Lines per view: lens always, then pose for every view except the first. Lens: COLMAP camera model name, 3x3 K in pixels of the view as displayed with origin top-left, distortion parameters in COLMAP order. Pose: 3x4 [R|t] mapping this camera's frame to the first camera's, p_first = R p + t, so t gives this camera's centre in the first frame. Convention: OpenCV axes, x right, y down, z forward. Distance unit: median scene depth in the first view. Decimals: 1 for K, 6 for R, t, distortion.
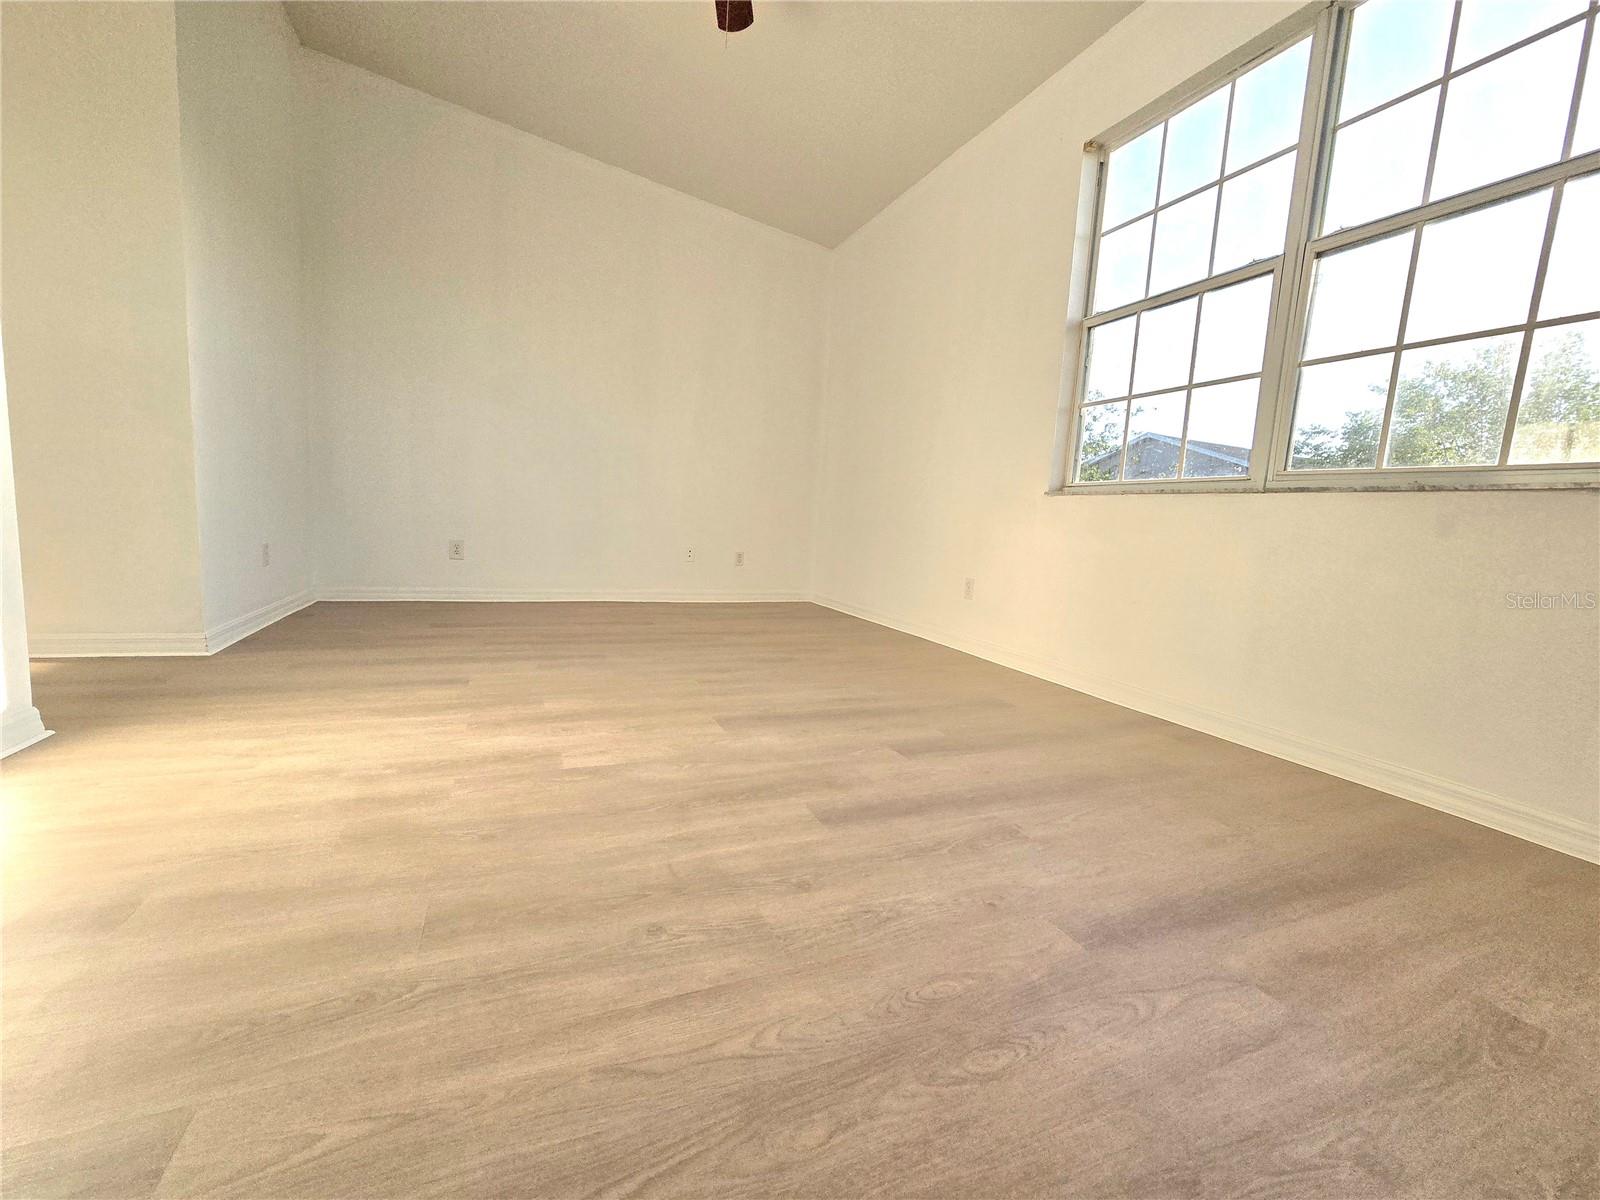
lens RADIAL K [[654.2, 0, 796.3], [0, 654.2, 600.7], [0, 0, 1]] dist [-0.002645, -0.000570]
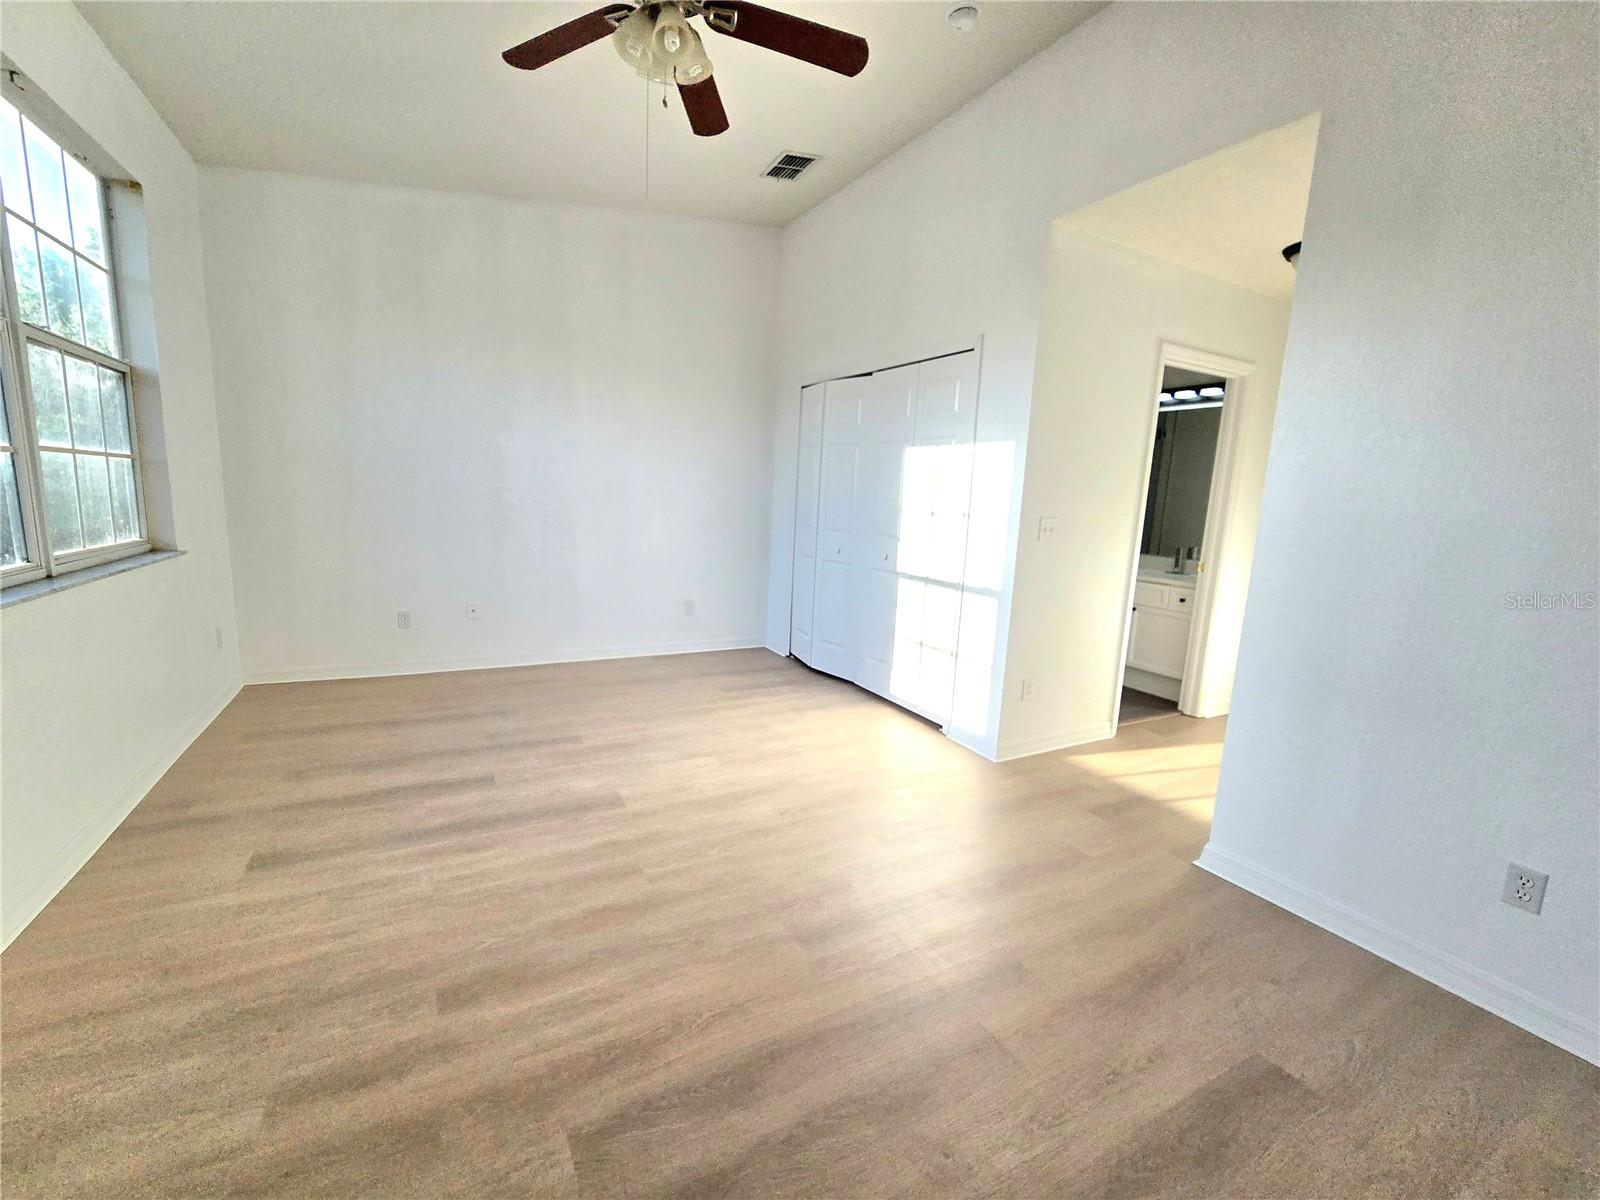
lens RADIAL K [[653.8, 0, 789.8], [0, 653.8, 598.4], [0, 0, 1]] dist [-0.010038, 0.005525]
pose [[-0.988159, -0.097730, -0.118285, -0.284615], [-0.126996, 0.953577, 0.273061, -0.633831], [0.086108, 0.284849, -0.954697, 2.419536]]
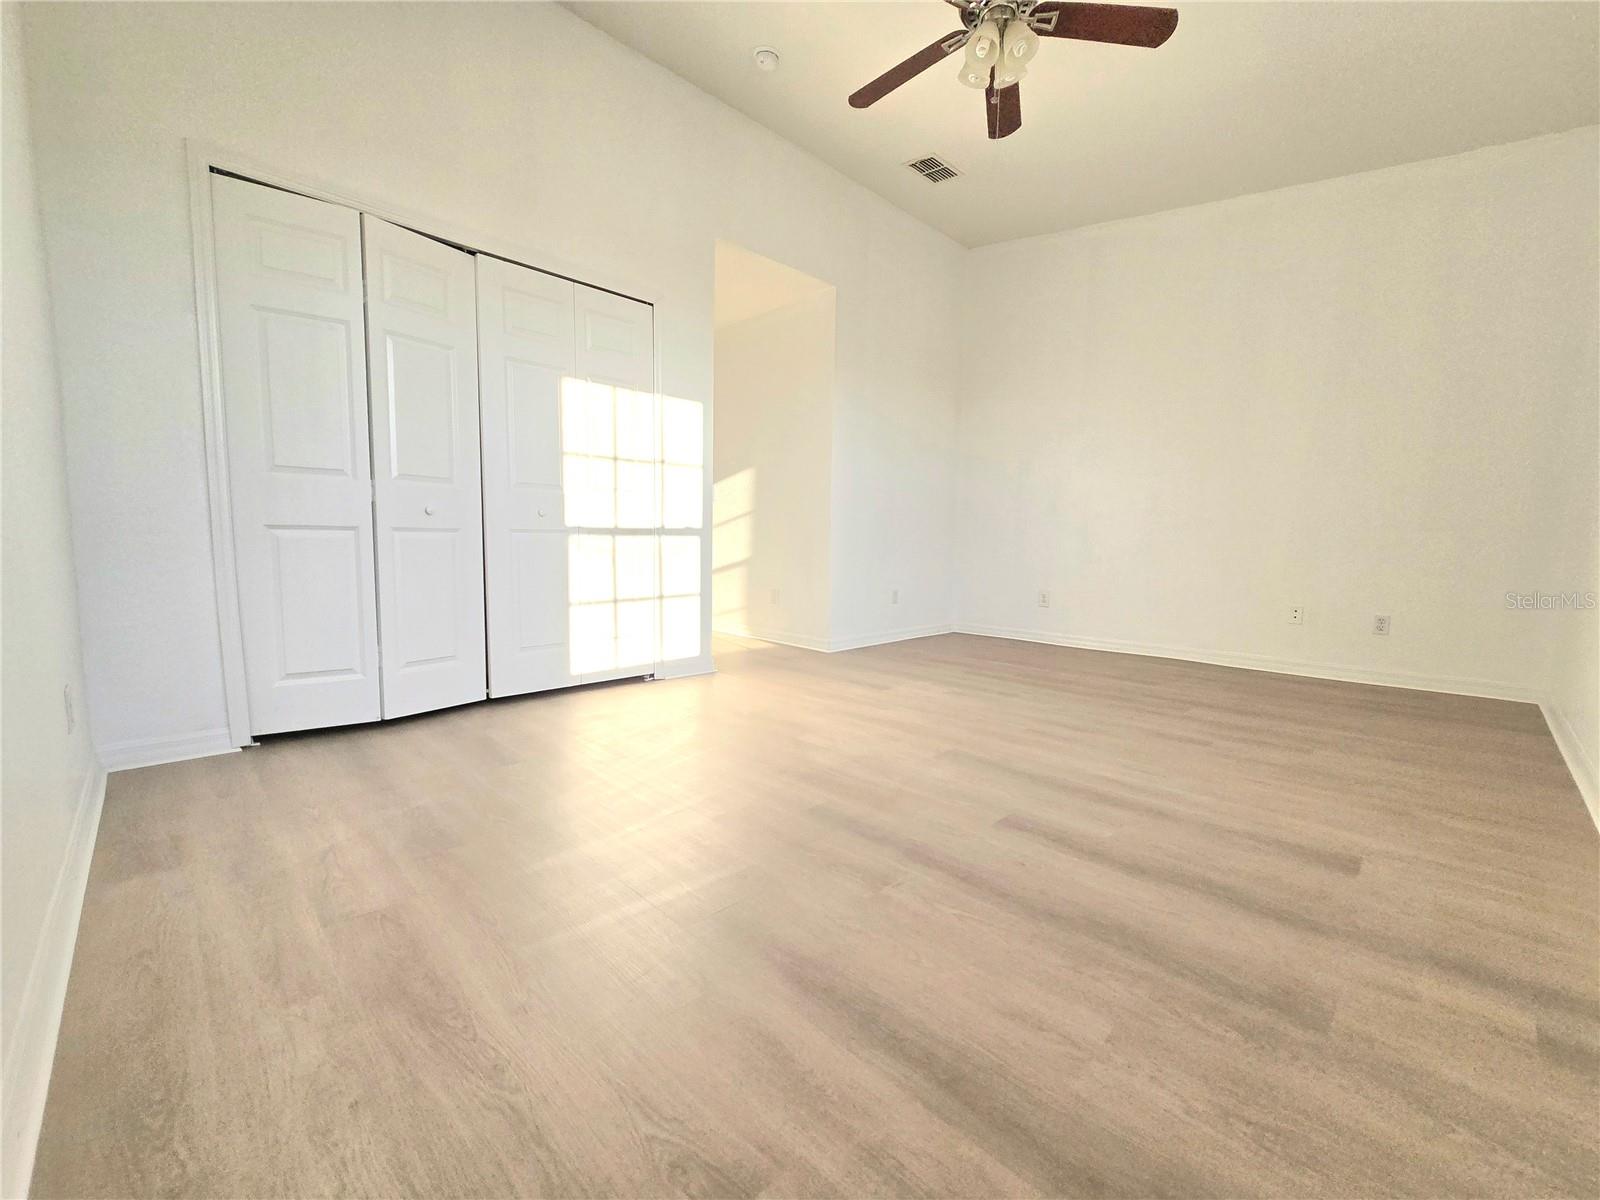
lens RADIAL K [[653.8, 0, 789.8], [0, 653.8, 598.4], [0, 0, 1]] dist [-0.010038, 0.005525]
pose [[0.365567, 0.029337, -0.930323, 0.968613], [-0.106502, 0.994257, -0.010497, -0.046405], [0.924672, 0.102919, 0.366592, 0.361376]]
